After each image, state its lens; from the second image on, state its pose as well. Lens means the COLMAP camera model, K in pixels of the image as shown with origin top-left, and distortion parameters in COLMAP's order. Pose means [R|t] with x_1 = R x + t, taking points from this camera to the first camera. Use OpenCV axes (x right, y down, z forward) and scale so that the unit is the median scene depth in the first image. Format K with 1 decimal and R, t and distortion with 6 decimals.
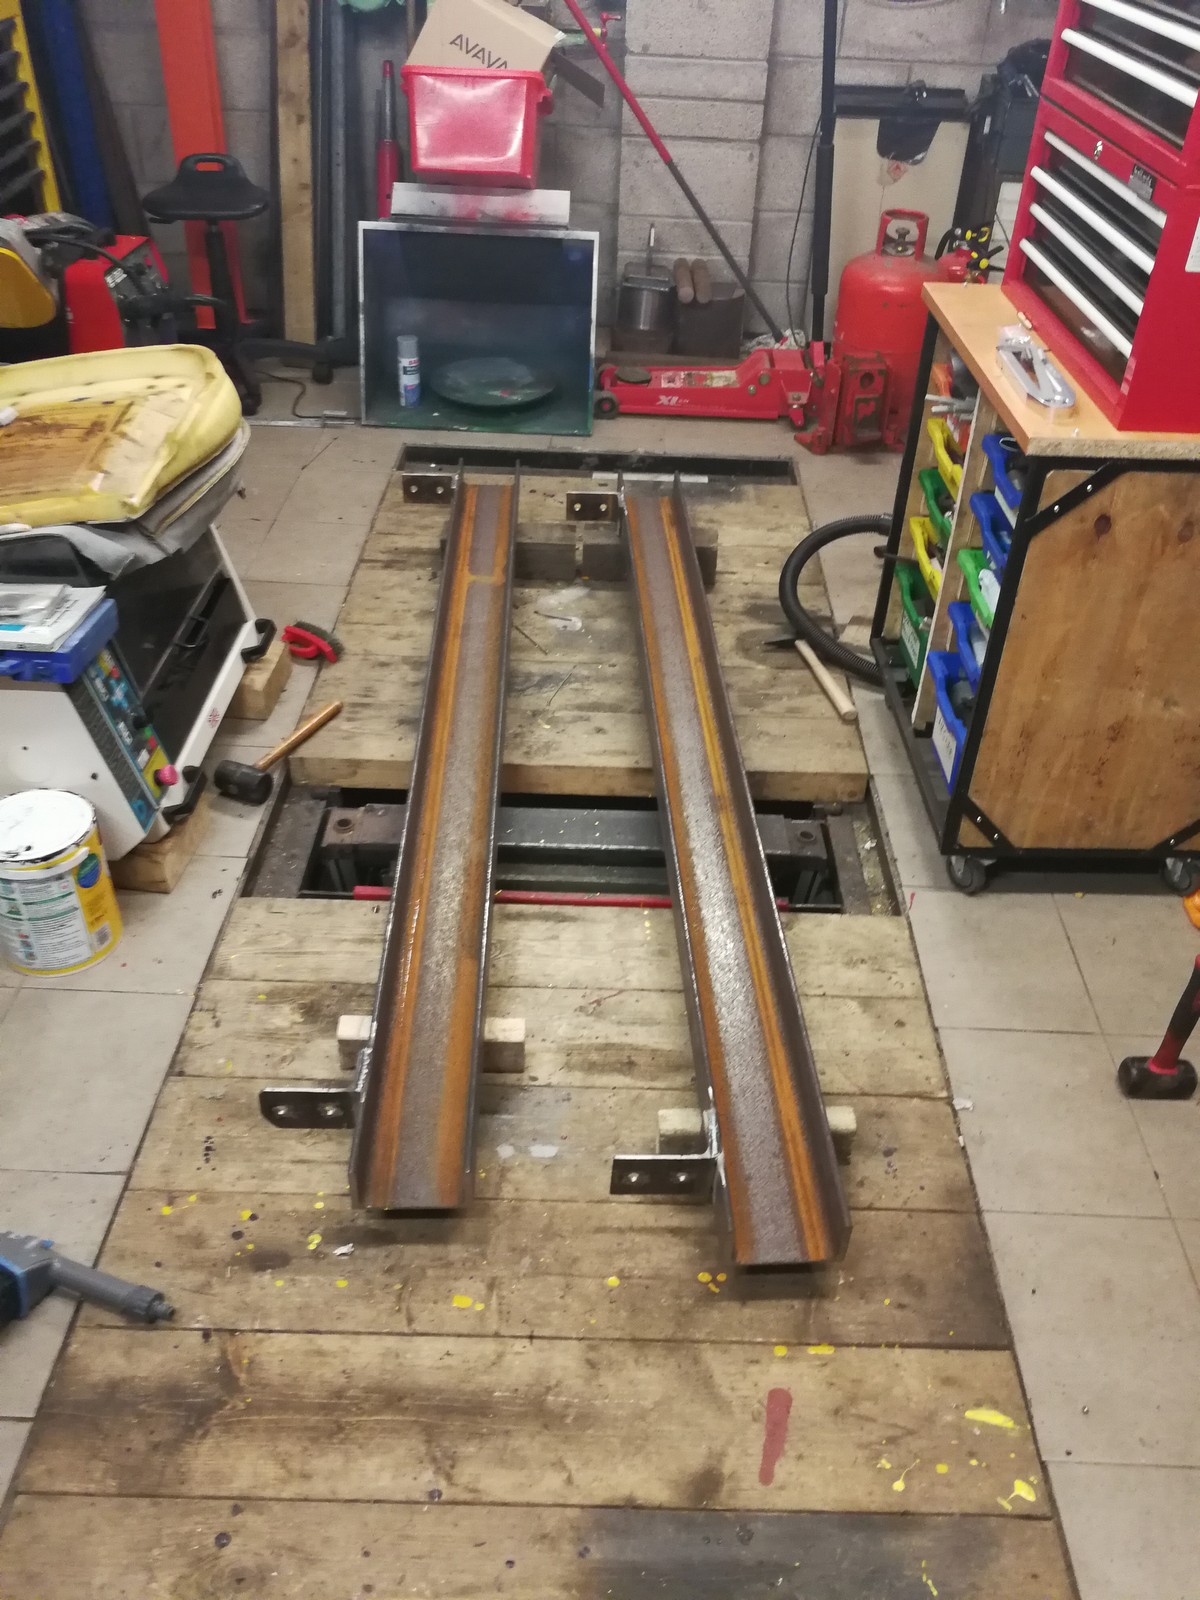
lens RADIAL K [[1291.1, 0, 623.2], [0, 1291.1, 856.3], [0, 0, 1]] dist [0.003476, 0.006650]
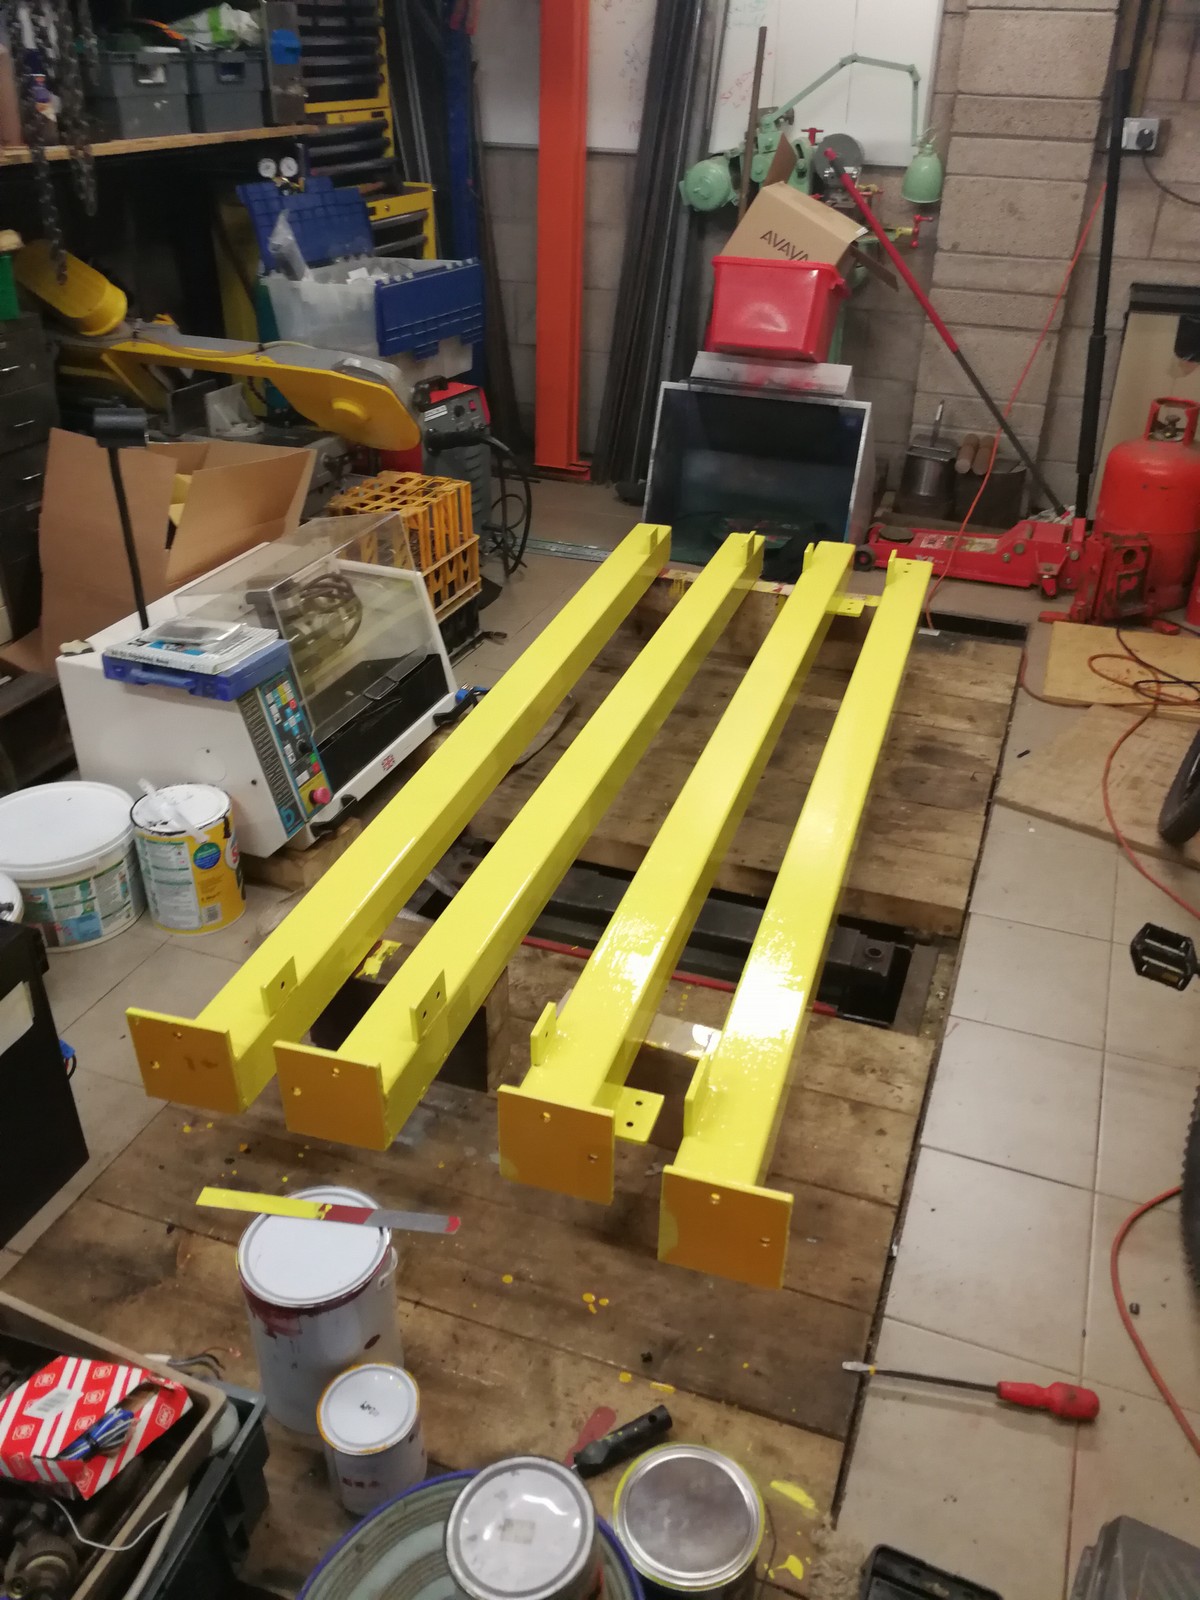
lens RADIAL K [[1291.1, 0, 623.2], [0, 1291.1, 856.3], [0, 0, 1]] dist [0.003476, 0.006650]
pose [[0.943017, 0.159966, -0.291770, 0.161122], [-0.194615, 0.976395, -0.093688, 0.029697], [0.269896, 0.145132, 0.951889, -0.030135]]
